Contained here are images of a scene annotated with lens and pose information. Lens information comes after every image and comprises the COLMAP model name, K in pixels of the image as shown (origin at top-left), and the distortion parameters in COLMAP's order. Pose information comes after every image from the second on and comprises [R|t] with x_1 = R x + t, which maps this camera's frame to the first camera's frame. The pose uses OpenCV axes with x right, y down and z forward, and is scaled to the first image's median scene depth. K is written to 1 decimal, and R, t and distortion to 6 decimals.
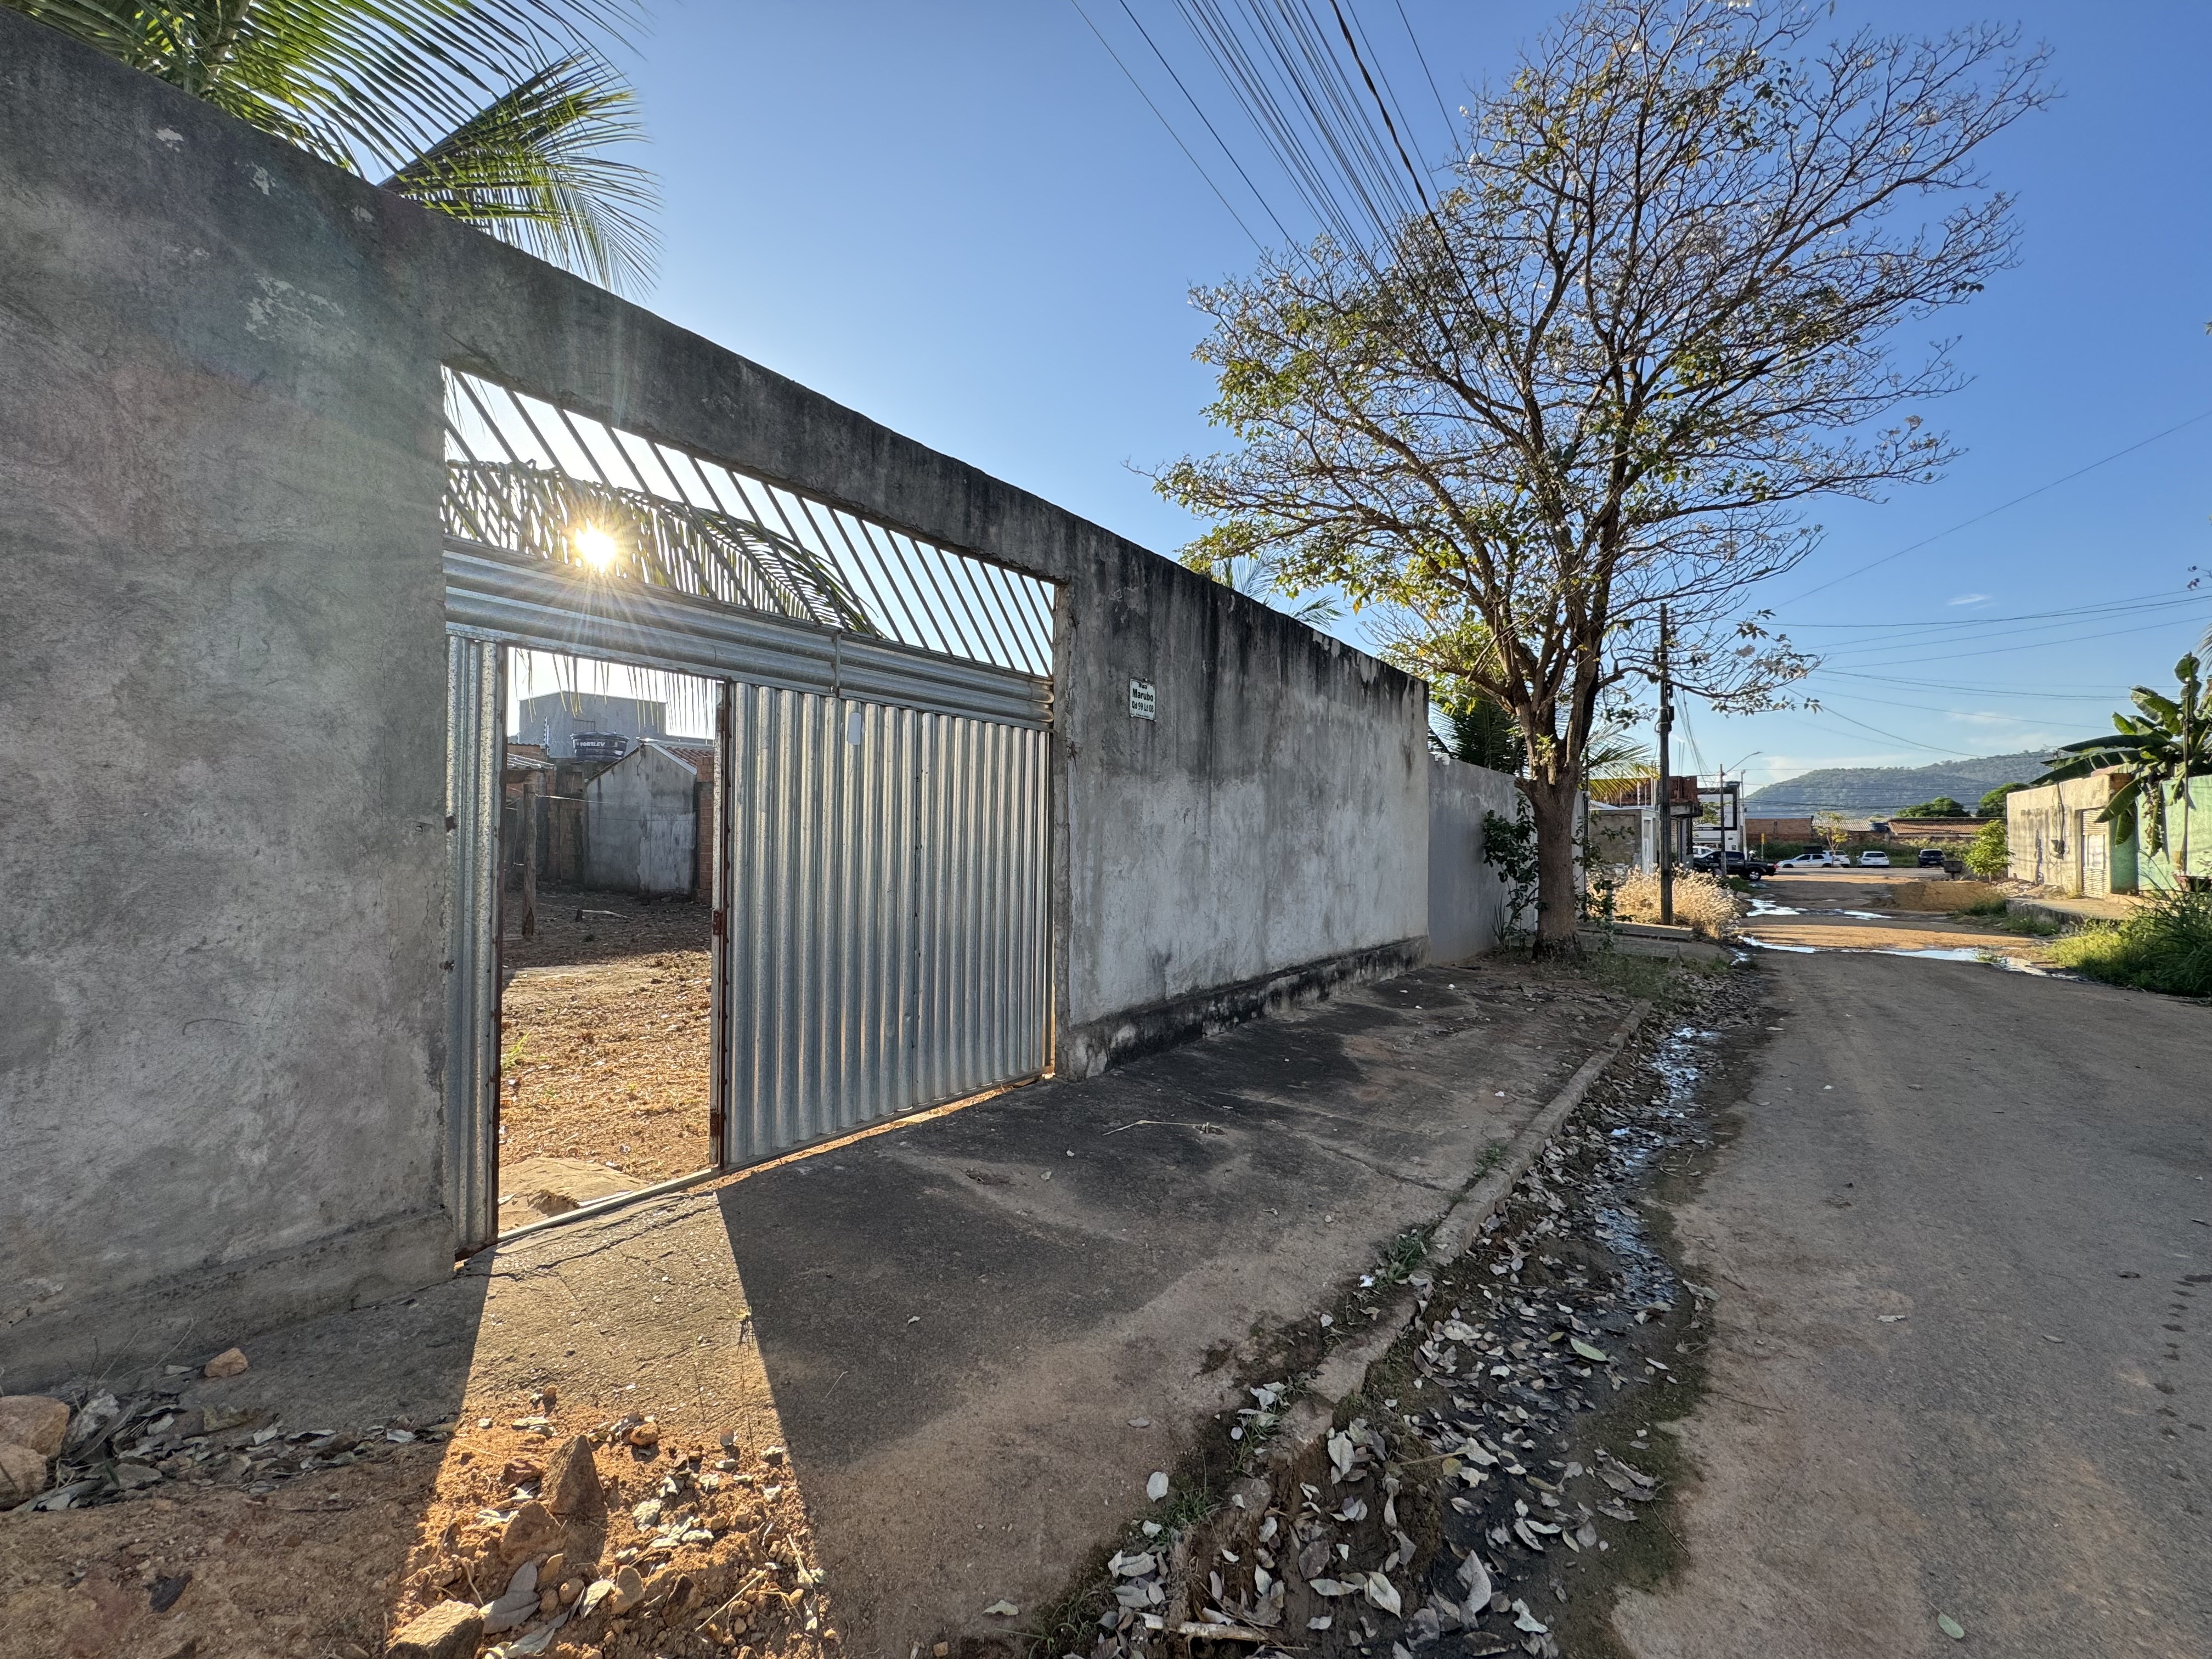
lens RADIAL K [[892.0, 0, 1107.1], [0, 892.0, 835.7], [0, 0, 1]] dist [-0.002606, 0.000412]
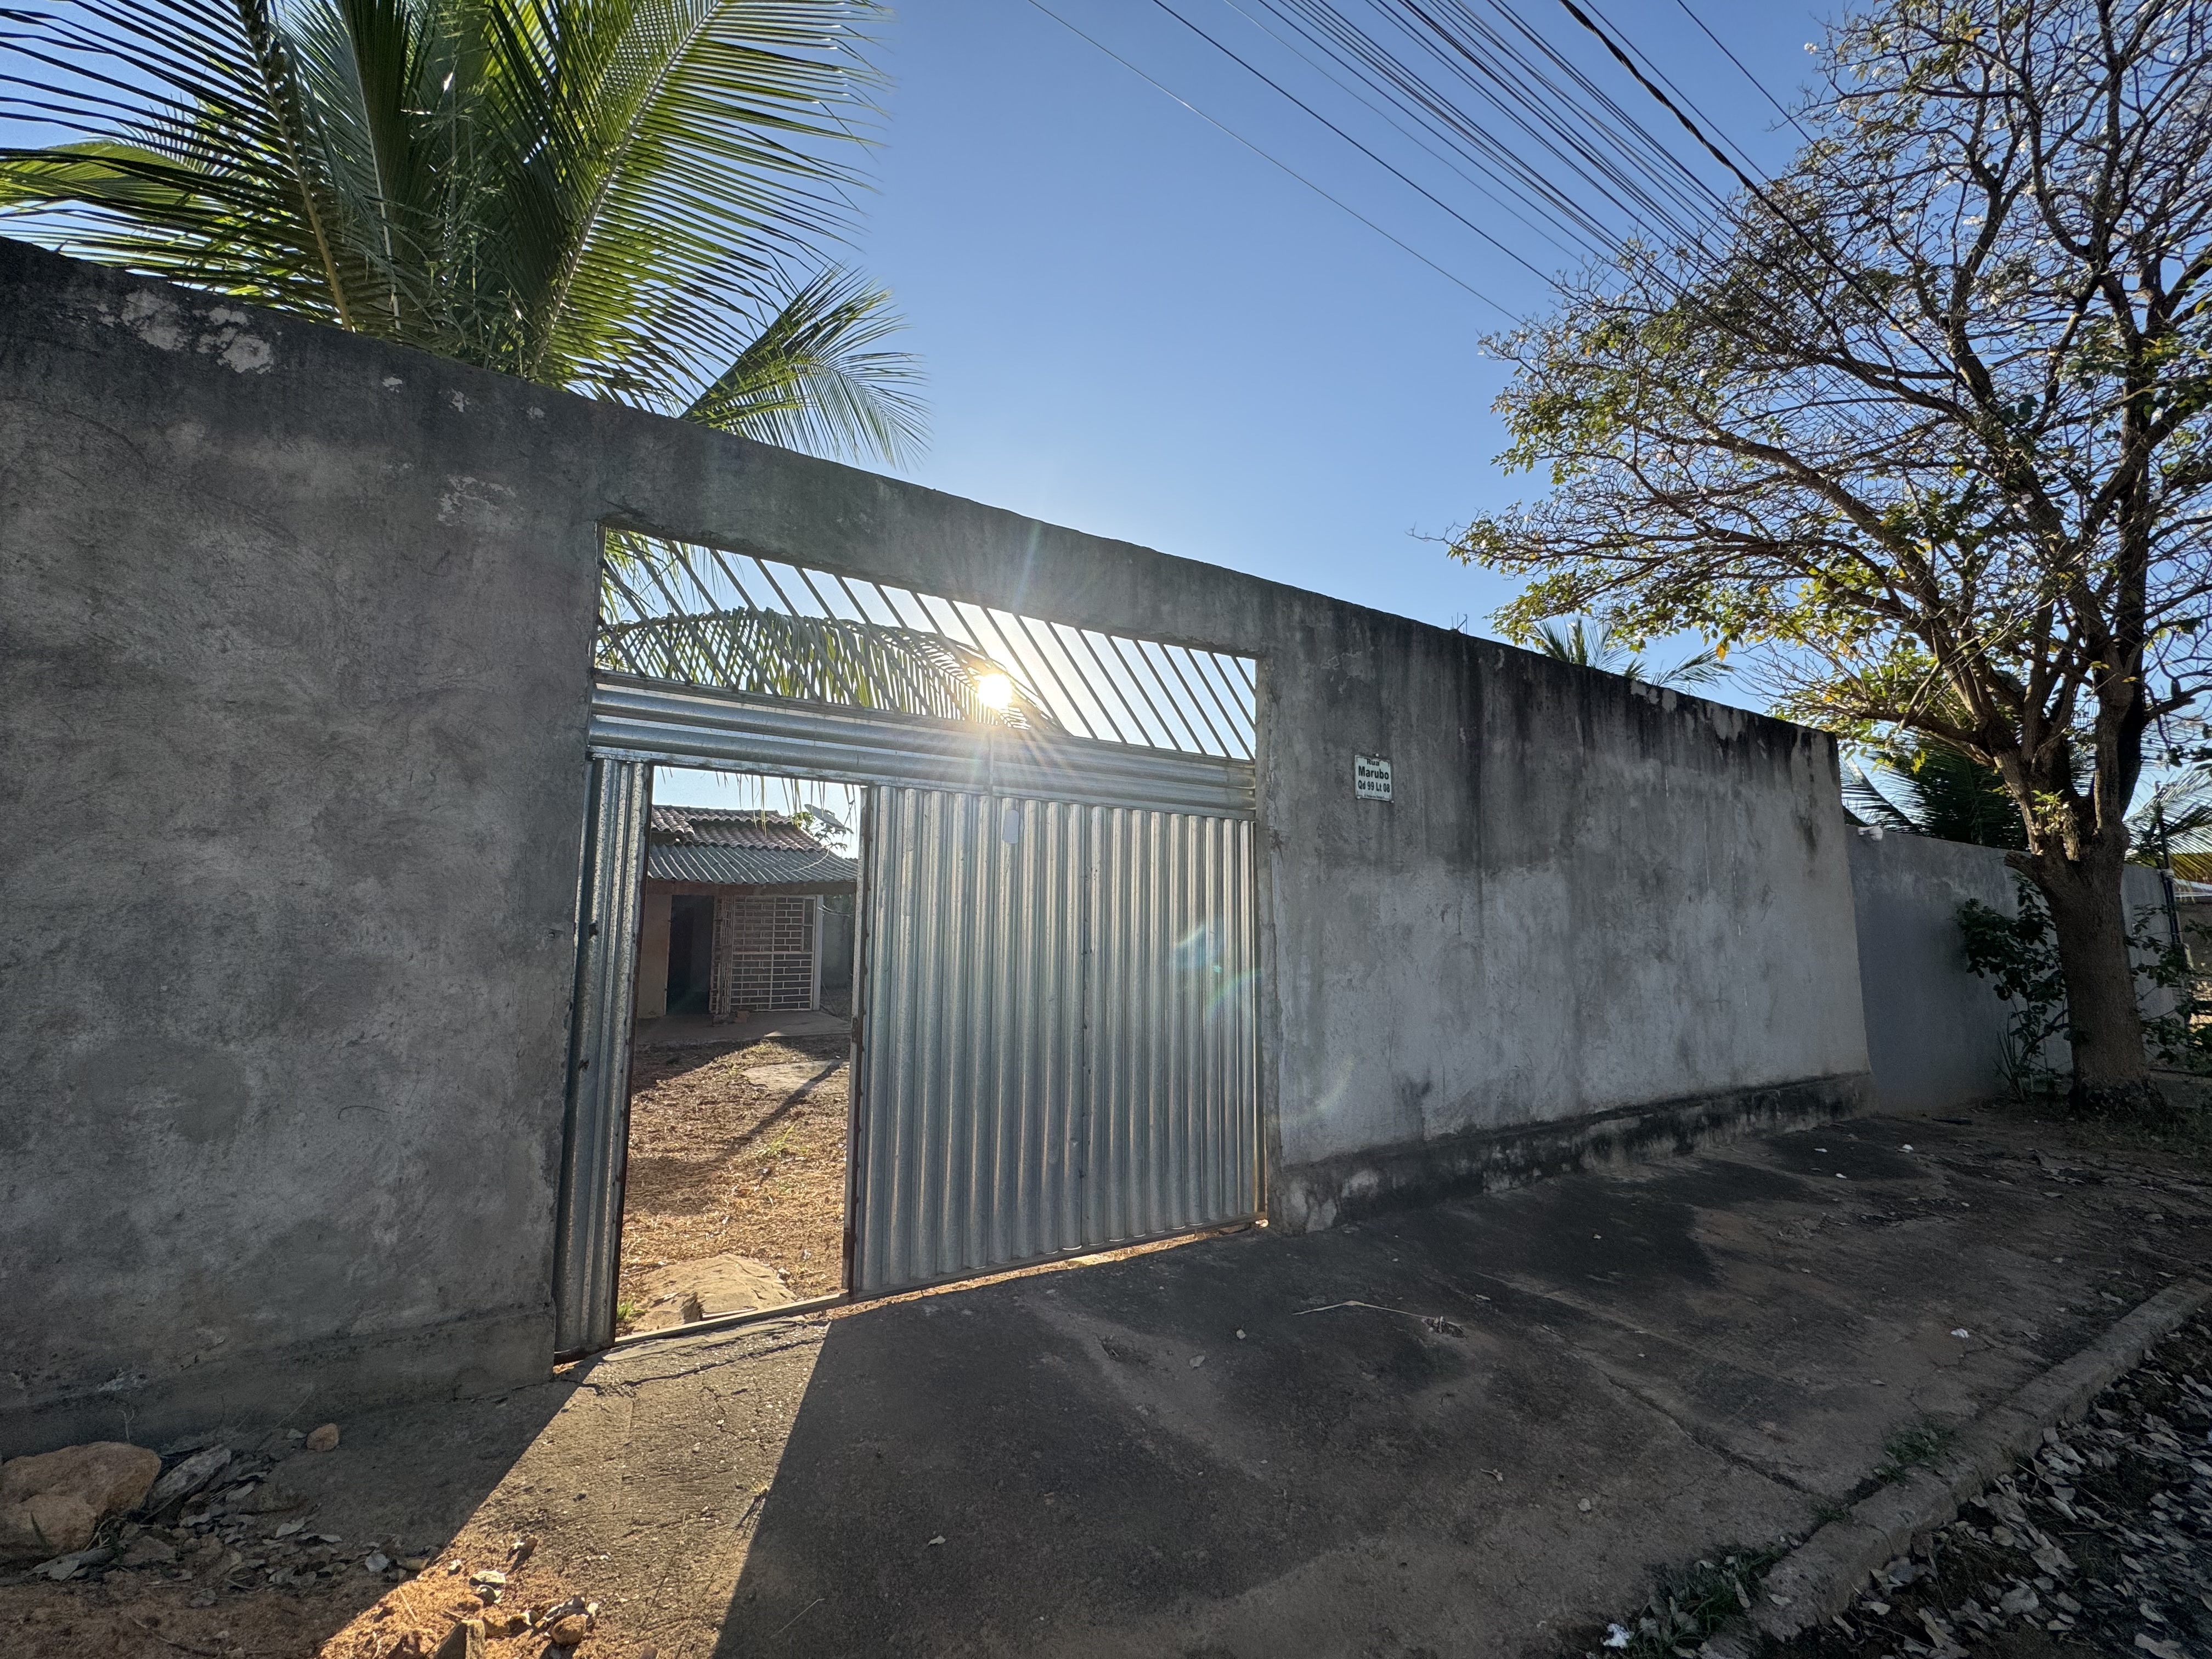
lens RADIAL K [[892.0, 0, 1103.9], [0, 892.0, 831.4], [0, 0, 1]] dist [-0.002606, 0.000412]
pose [[0.922373, -0.048976, -0.383183, 0.170882], [0.003775, 0.993026, -0.117835, -0.001777], [0.386281, 0.107242, 0.916126, 0.158414]]
